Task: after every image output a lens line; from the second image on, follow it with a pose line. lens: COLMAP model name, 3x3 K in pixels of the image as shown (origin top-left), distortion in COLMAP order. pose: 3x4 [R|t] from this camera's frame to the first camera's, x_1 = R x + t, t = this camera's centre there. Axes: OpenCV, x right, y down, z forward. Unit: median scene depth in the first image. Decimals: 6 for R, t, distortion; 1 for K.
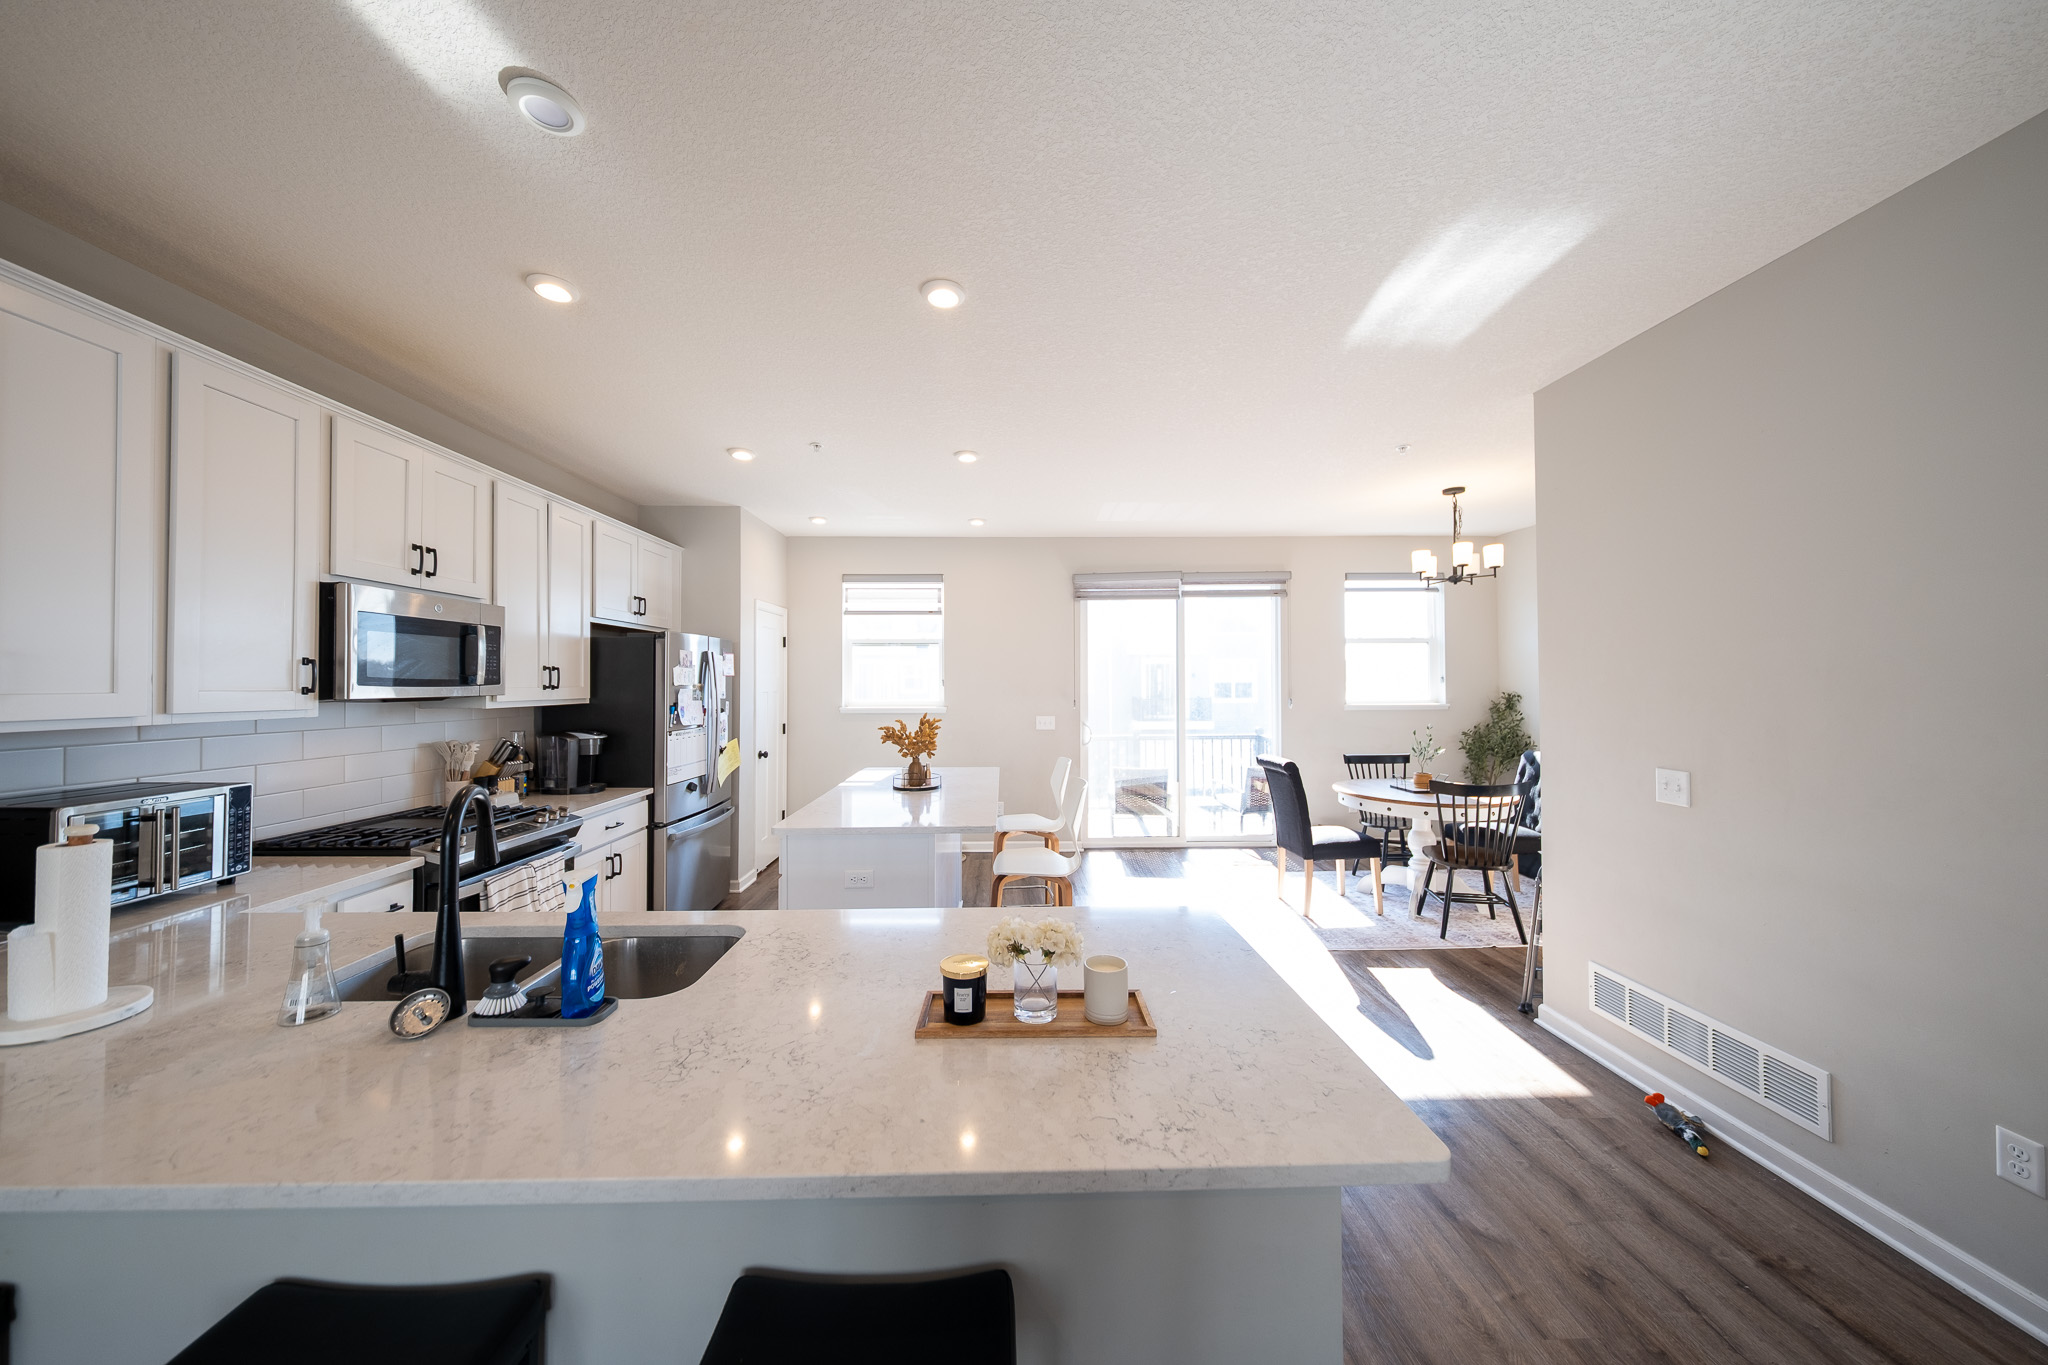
lens RADIAL K [[683.1, 0, 1020.0], [0, 683.1, 671.8], [0, 0, 1]] dist [0.012051, -0.005436]
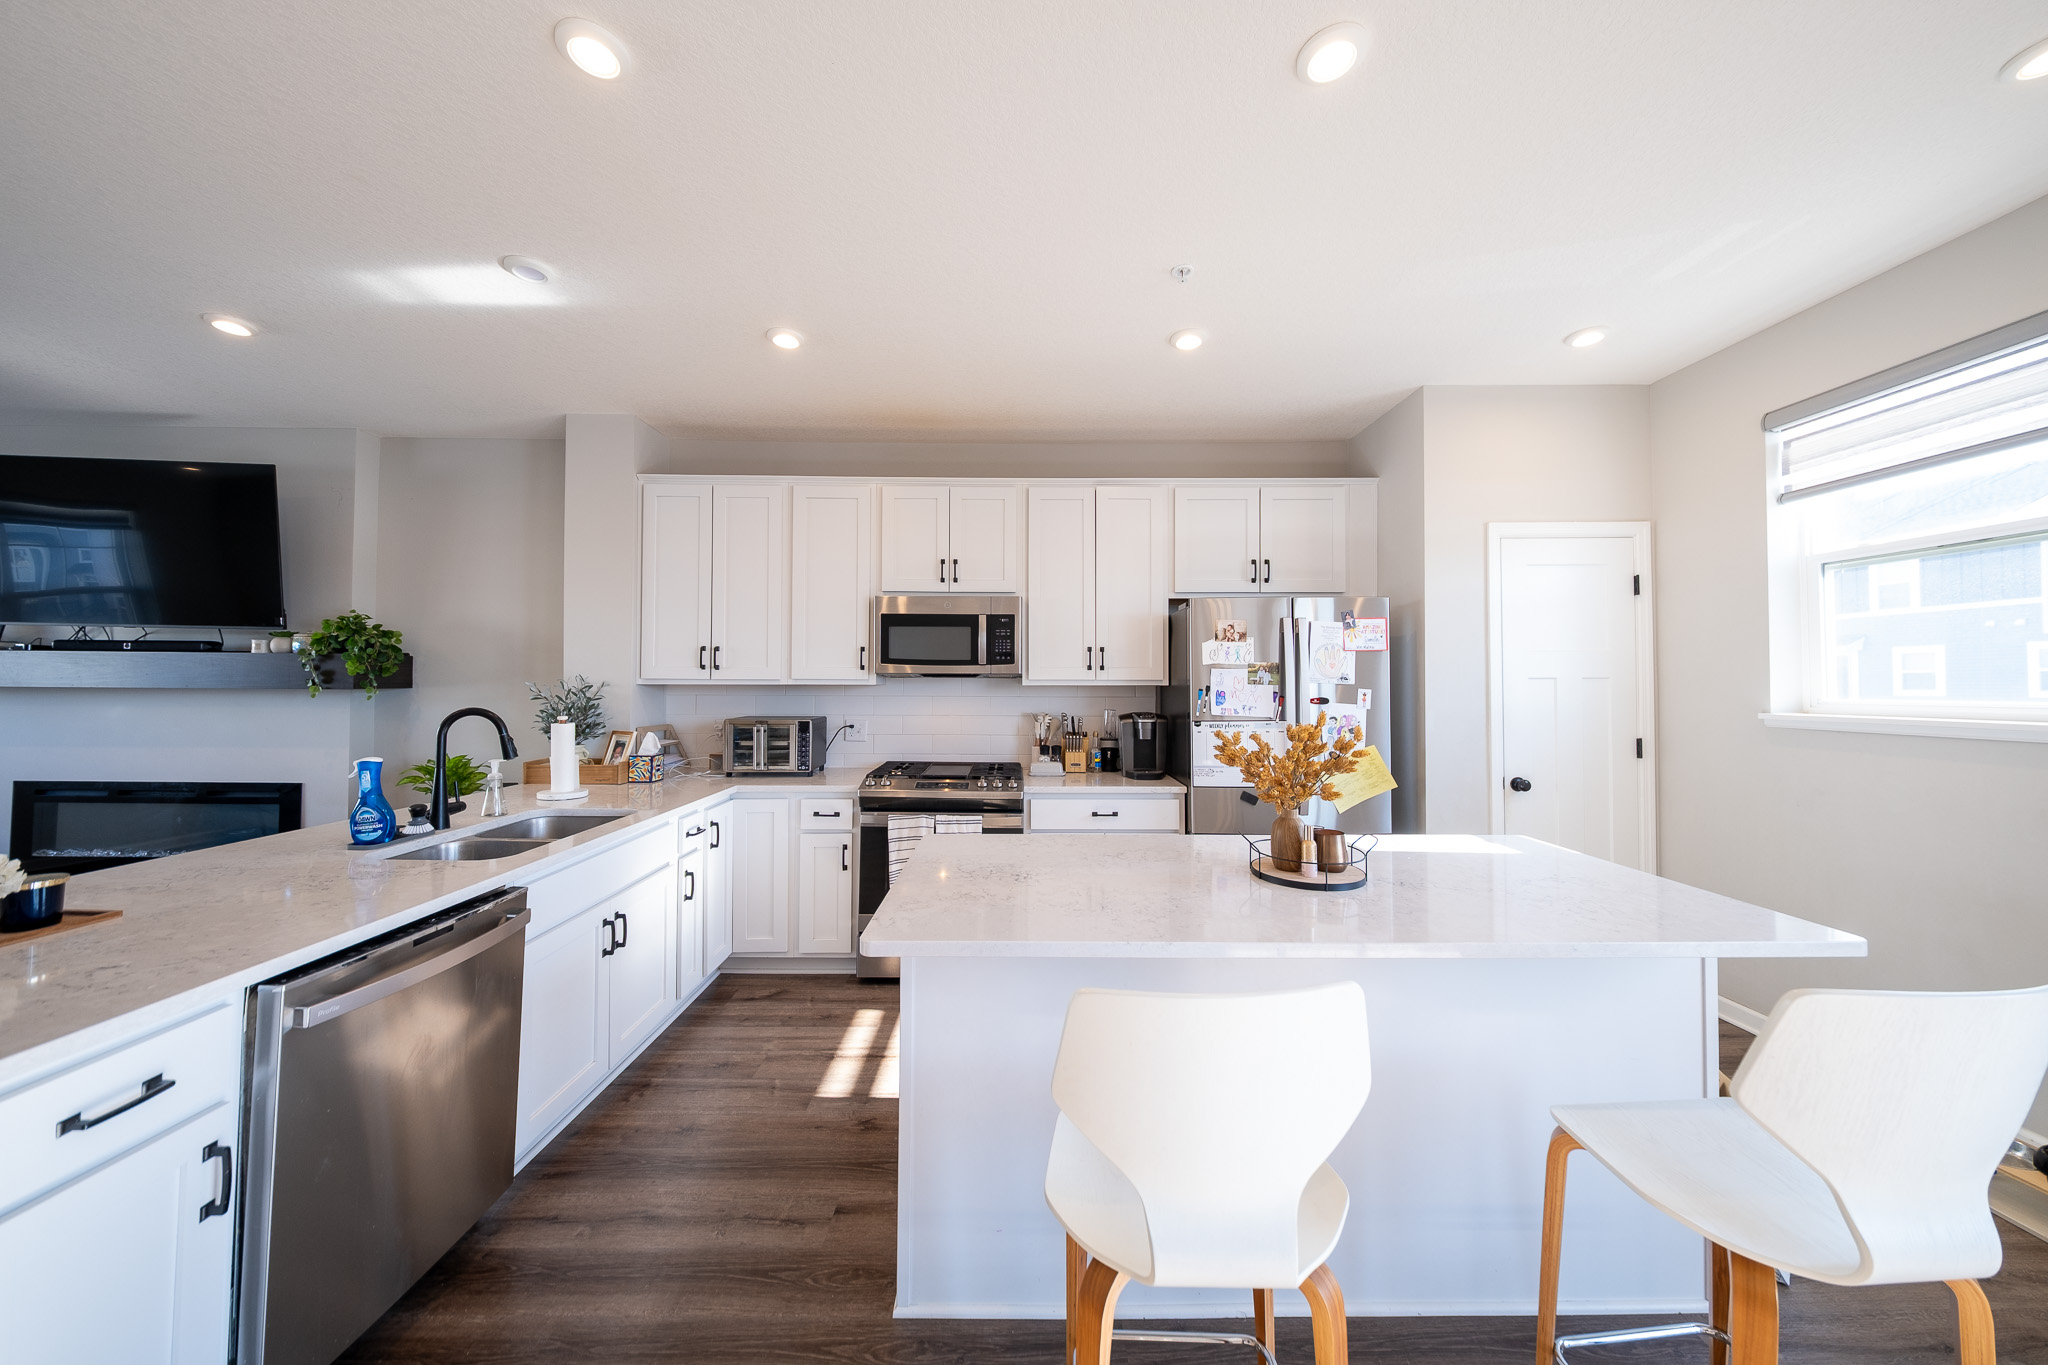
lens RADIAL K [[683.1, 0, 1020.0], [0, 683.1, 671.8], [0, 0, 1]] dist [0.012051, -0.005436]
pose [[-0.025466, -0.018015, -0.999513, 0.306449], [0.012747, 0.999750, -0.018344, 0.041074], [0.999594, -0.013208, -0.025230, 0.817237]]
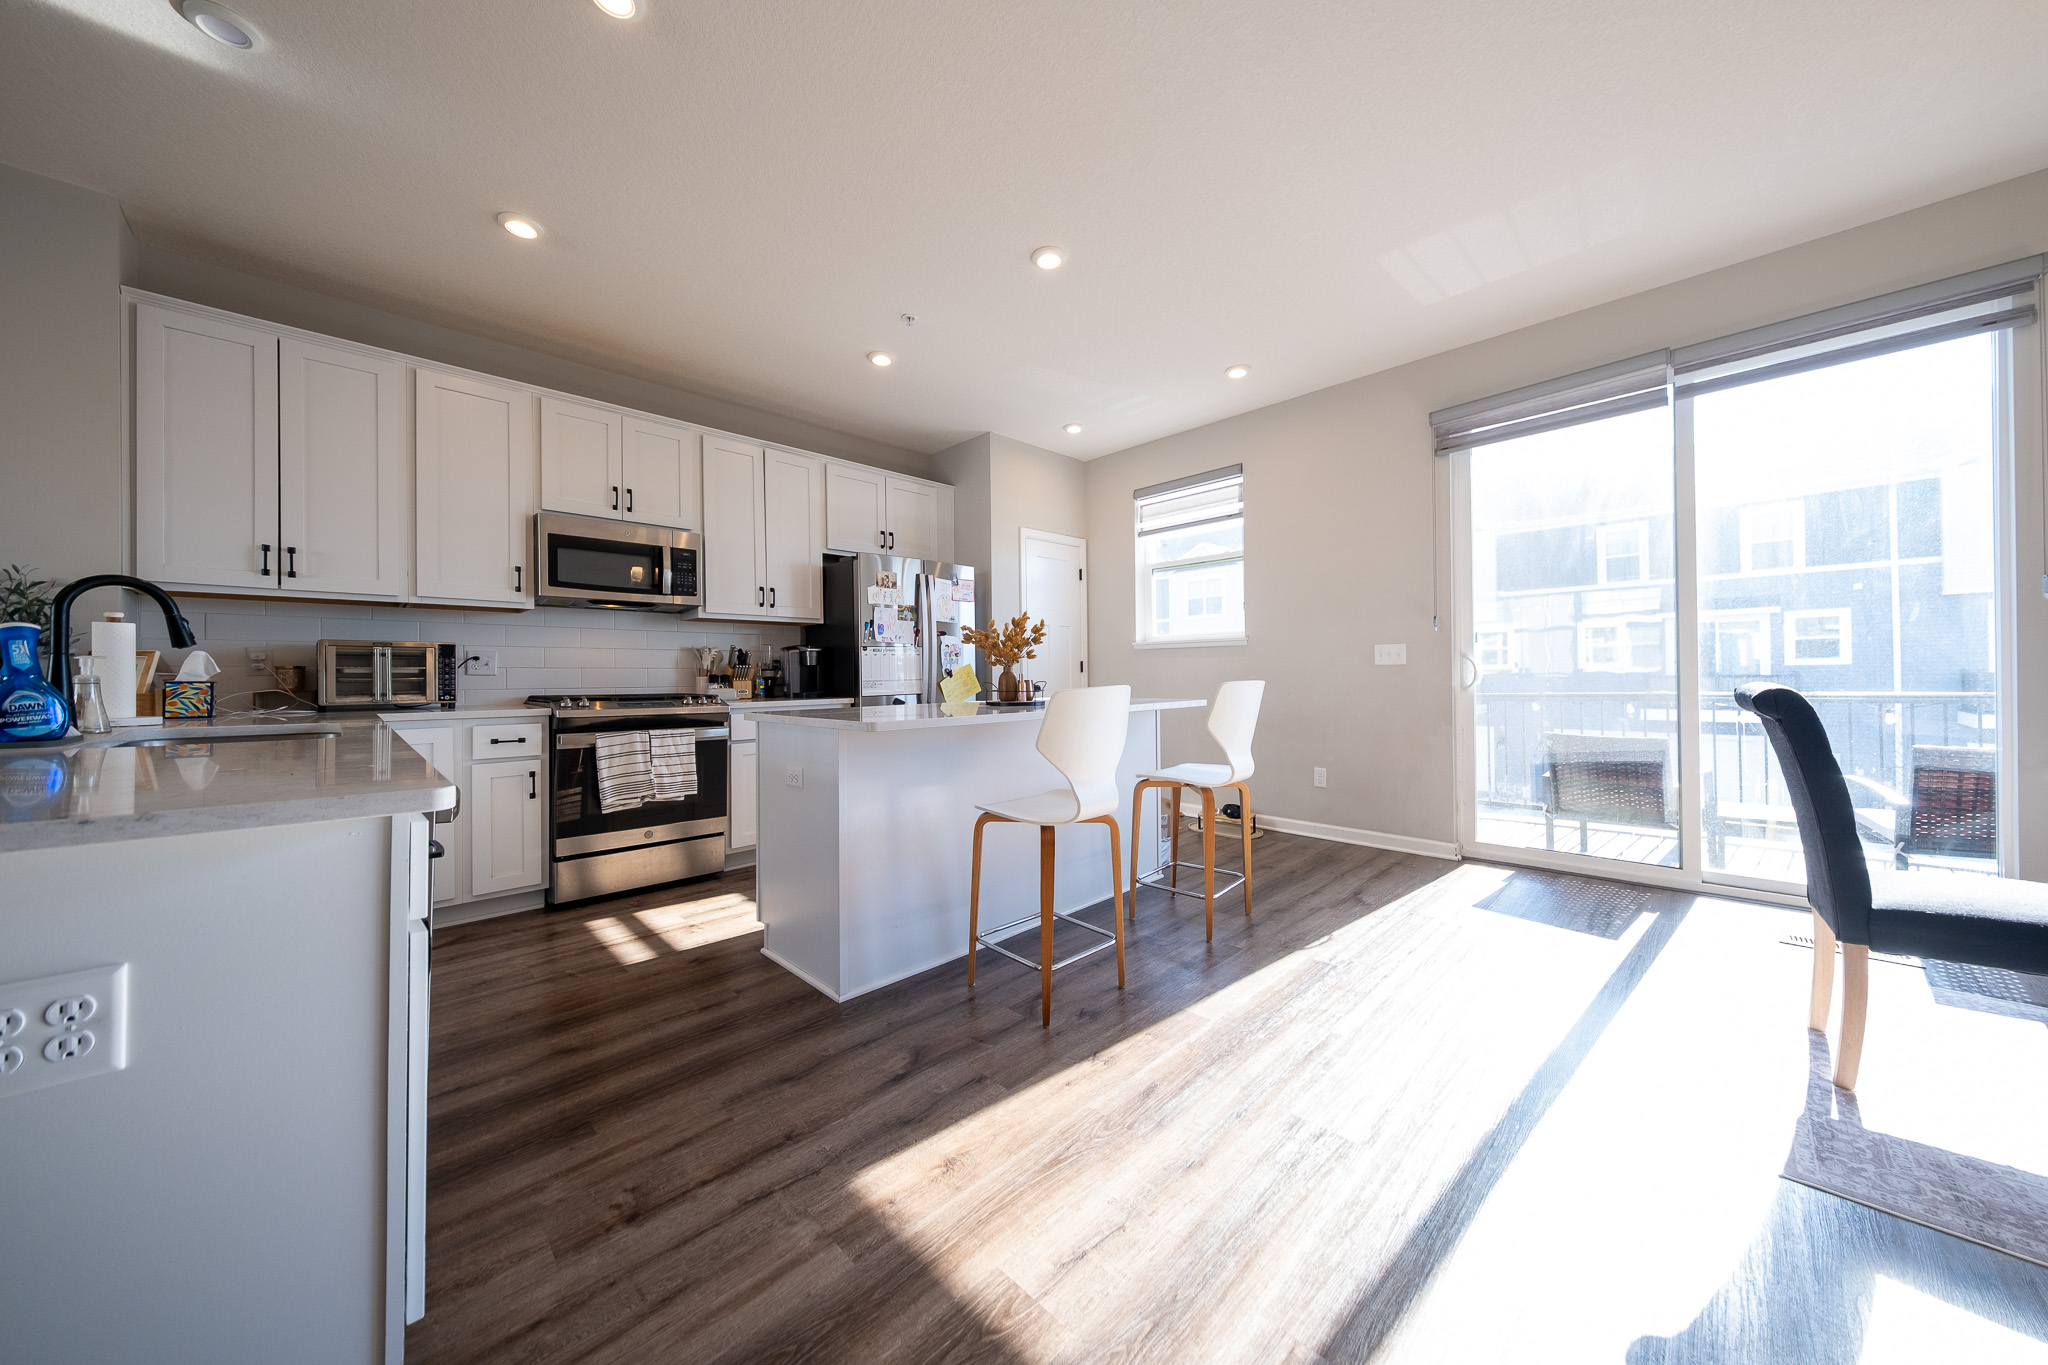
lens RADIAL K [[683.1, 0, 1020.0], [0, 683.1, 671.8], [0, 0, 1]] dist [0.012051, -0.005436]
pose [[0.680175, -0.009483, -0.732988, 0.435014], [0.020745, 0.999765, 0.006316, 0.125152], [0.732756, -0.019502, 0.680212, 0.457861]]
